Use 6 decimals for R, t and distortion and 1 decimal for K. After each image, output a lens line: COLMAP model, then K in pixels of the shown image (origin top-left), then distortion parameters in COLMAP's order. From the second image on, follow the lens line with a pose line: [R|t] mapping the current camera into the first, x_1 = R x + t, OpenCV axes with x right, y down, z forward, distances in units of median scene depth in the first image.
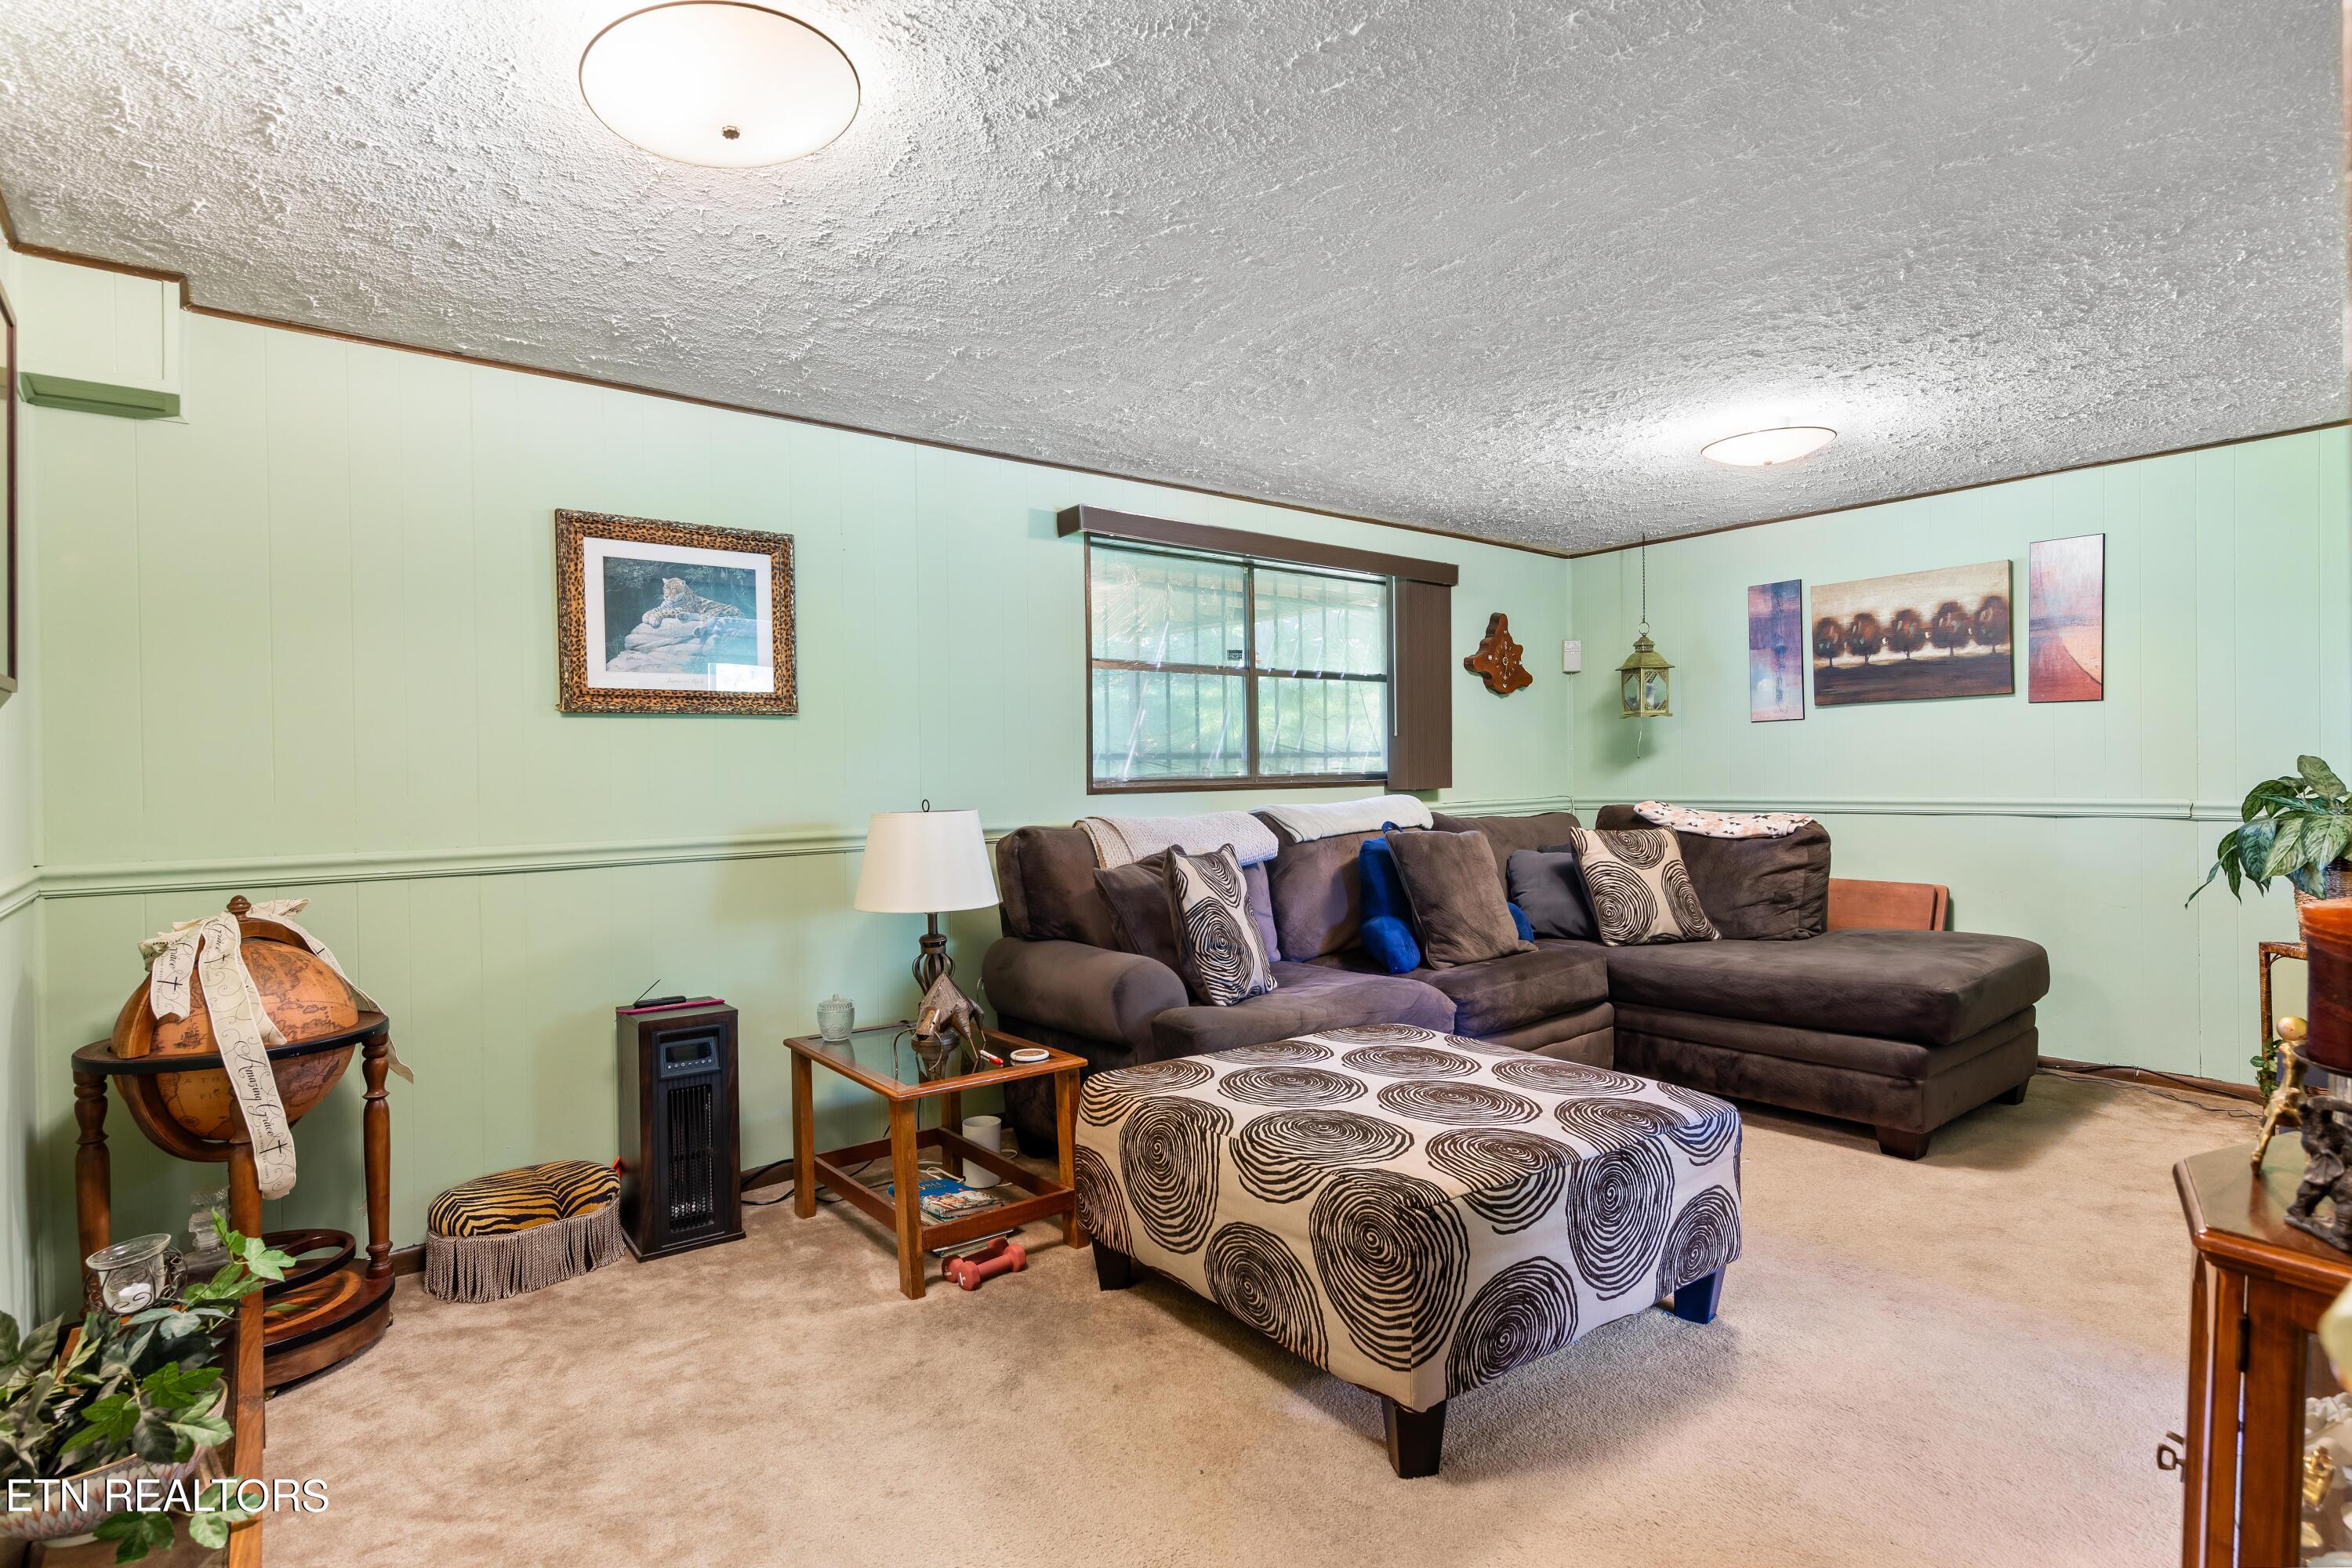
lens RADIAL K [[1195.3, 0, 1168.4], [0, 1195.3, 777.9], [0, 0, 1]] dist [0.009615, -0.003239]
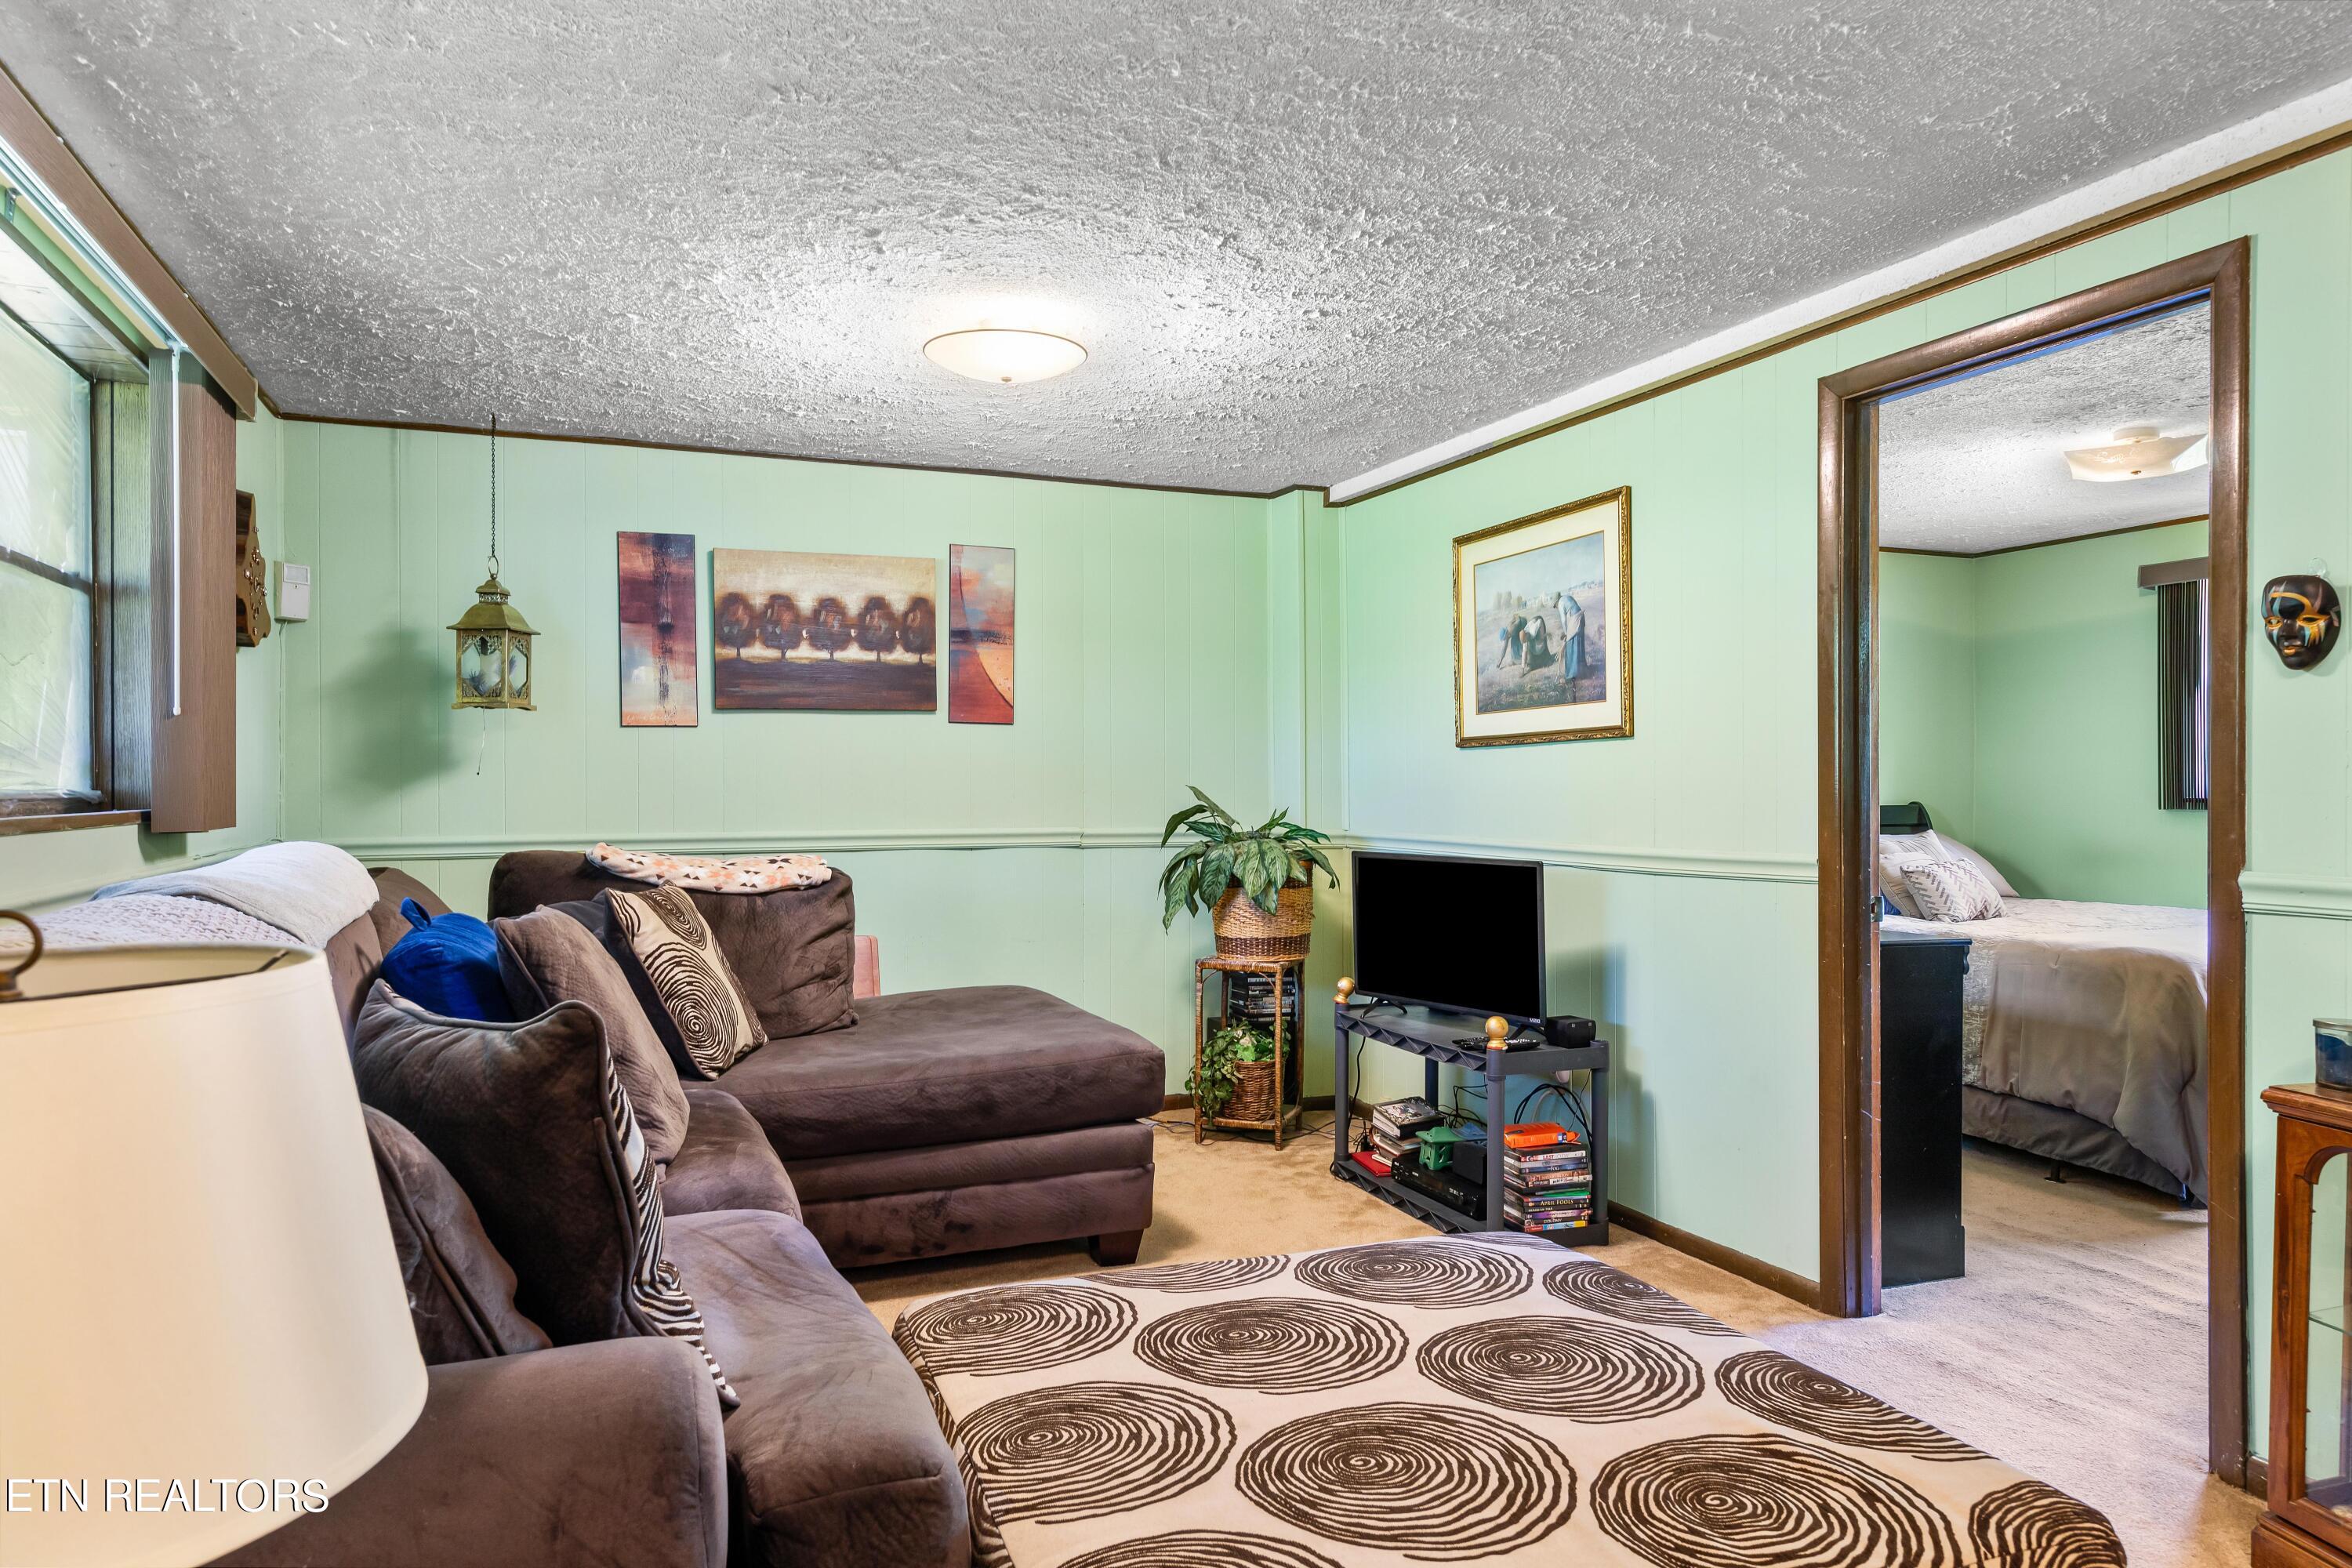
lens RADIAL K [[1436.9, 0, 1184.6], [0, 1436.9, 793.3], [0, 0, 1]] dist [0.002202, -0.001695]
pose [[0.280543, 0.009594, 0.959794, -0.342649], [0.001665, 0.999944, -0.010482, 0.002258], [-0.959840, 0.004539, 0.280511, 0.700402]]
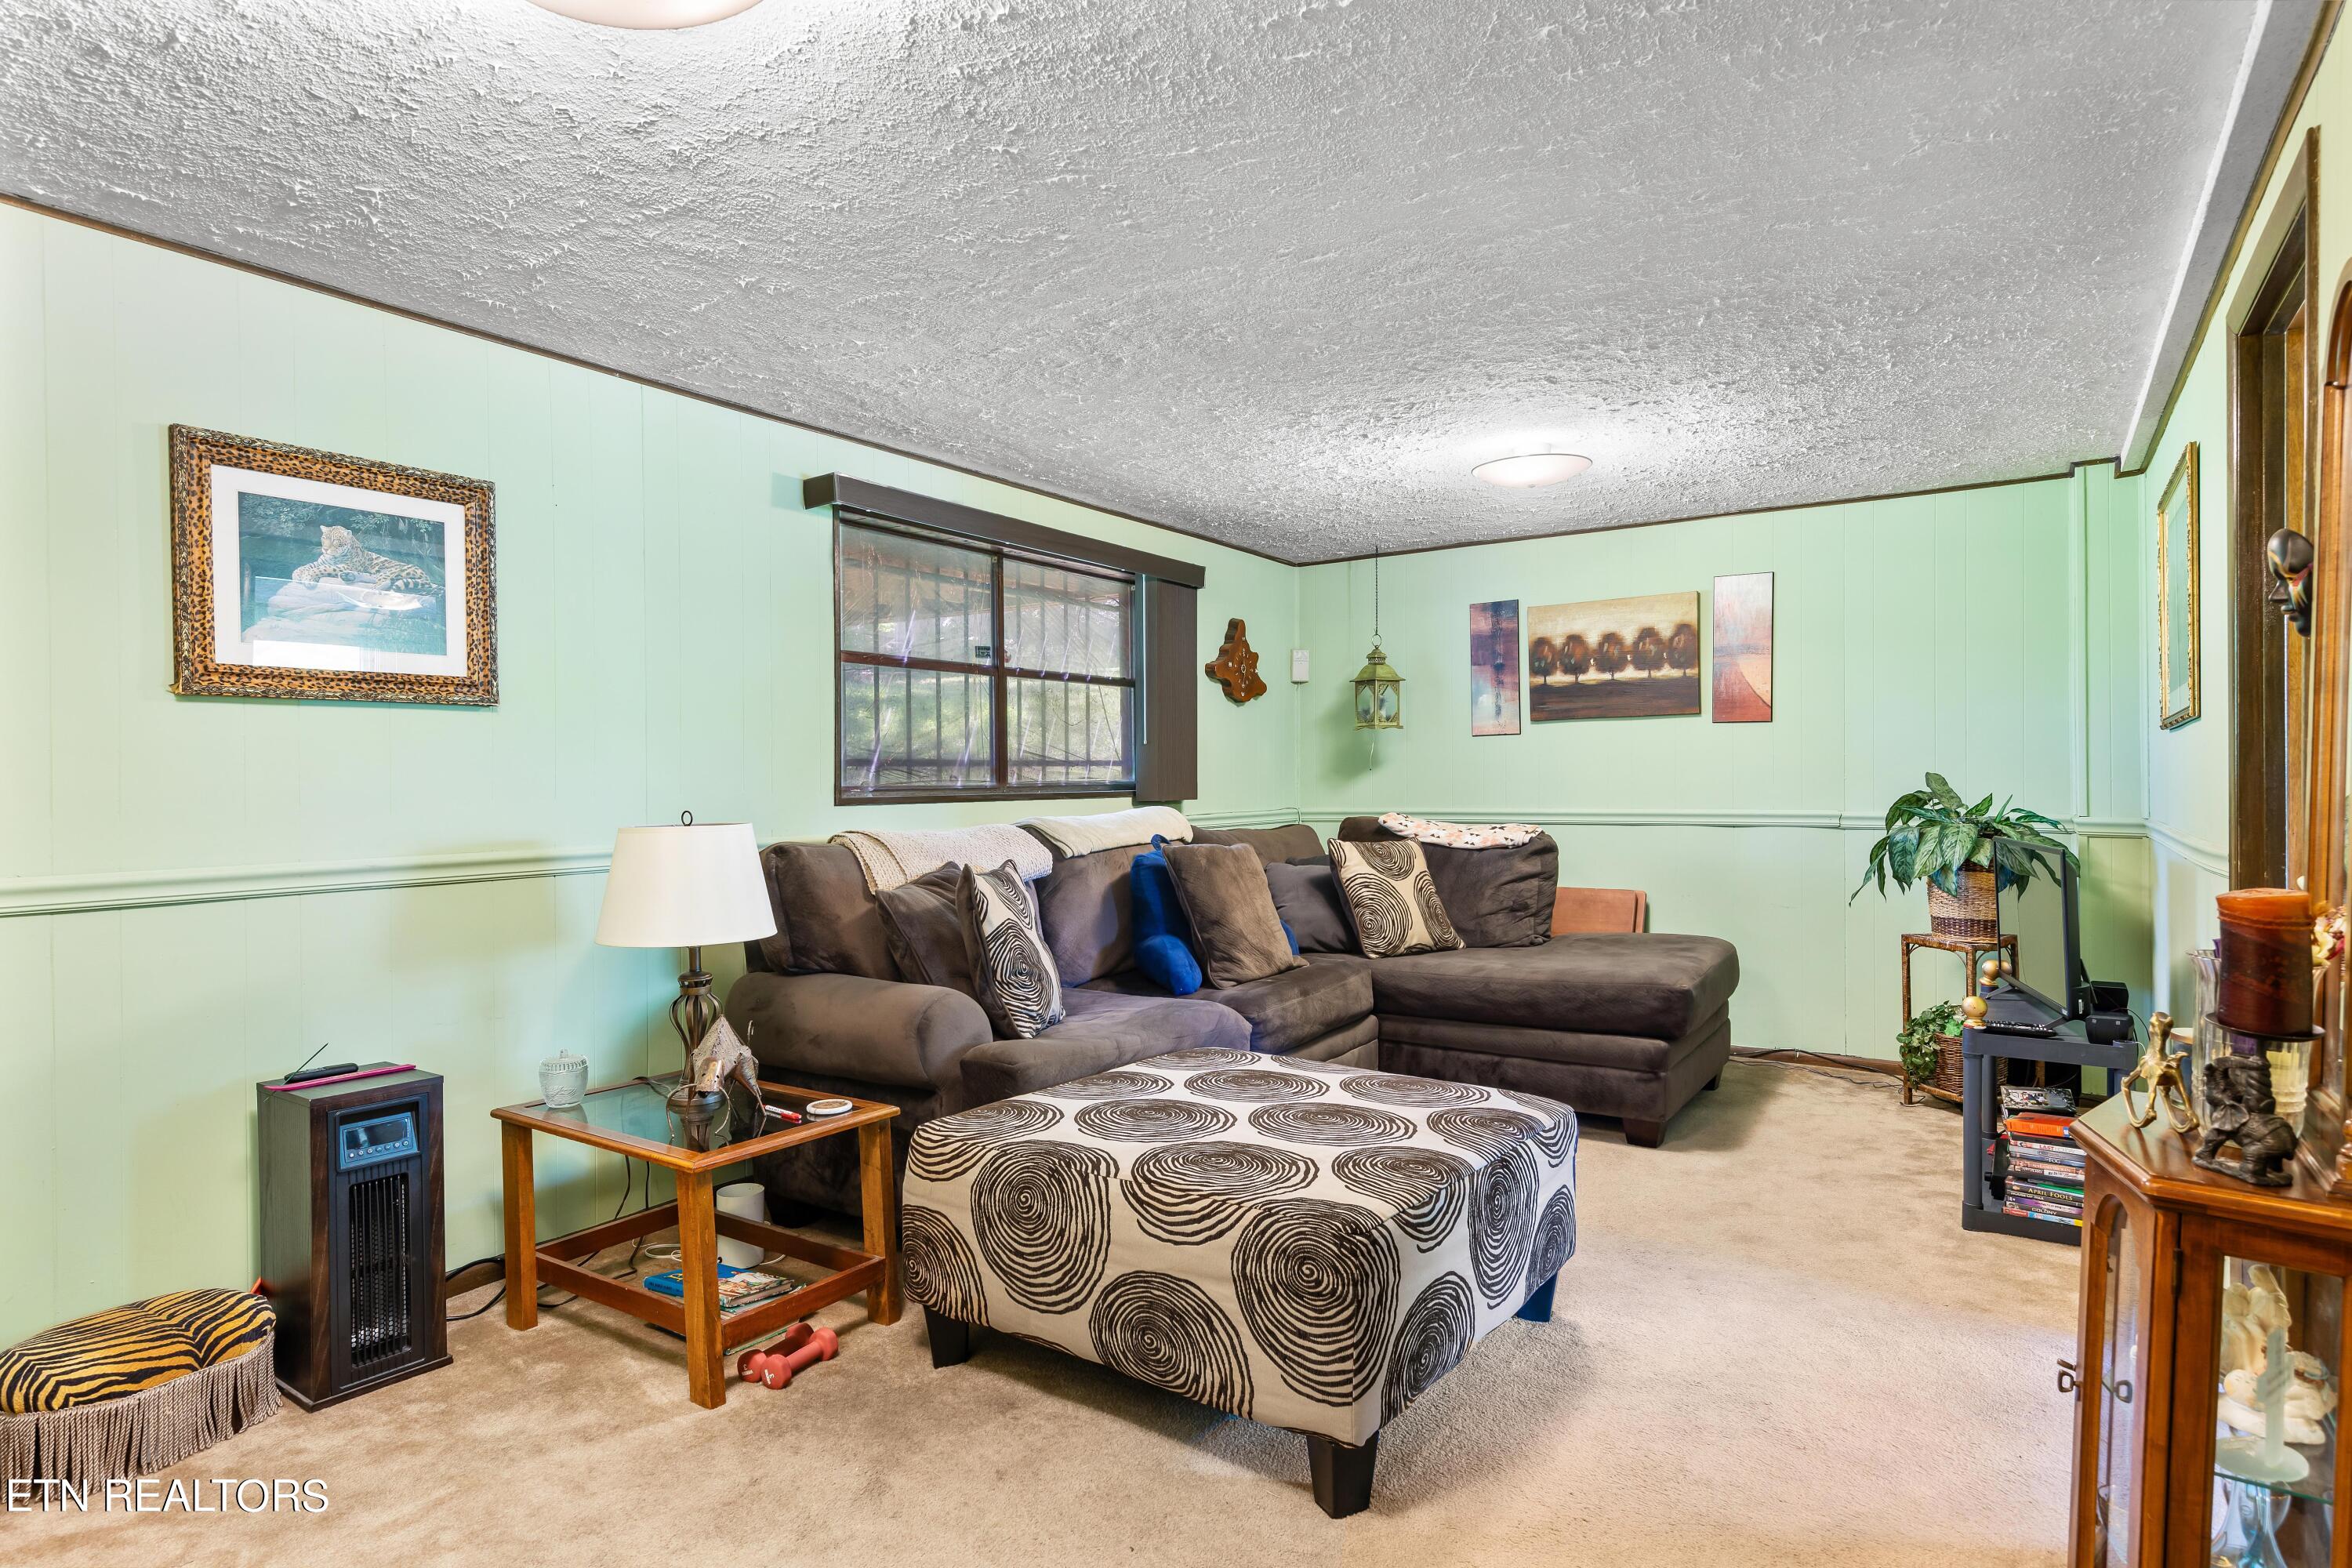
lens RADIAL K [[1292.9, 0, 1179.4], [0, 1292.9, 785.0], [0, 0, 1]] dist [0.005893, 0.000469]
pose [[0.952653, 0.005700, 0.304005, -0.139144], [-0.004603, 0.999980, -0.004324, 0.002207], [-0.304024, 0.002720, 0.952661, 0.029988]]
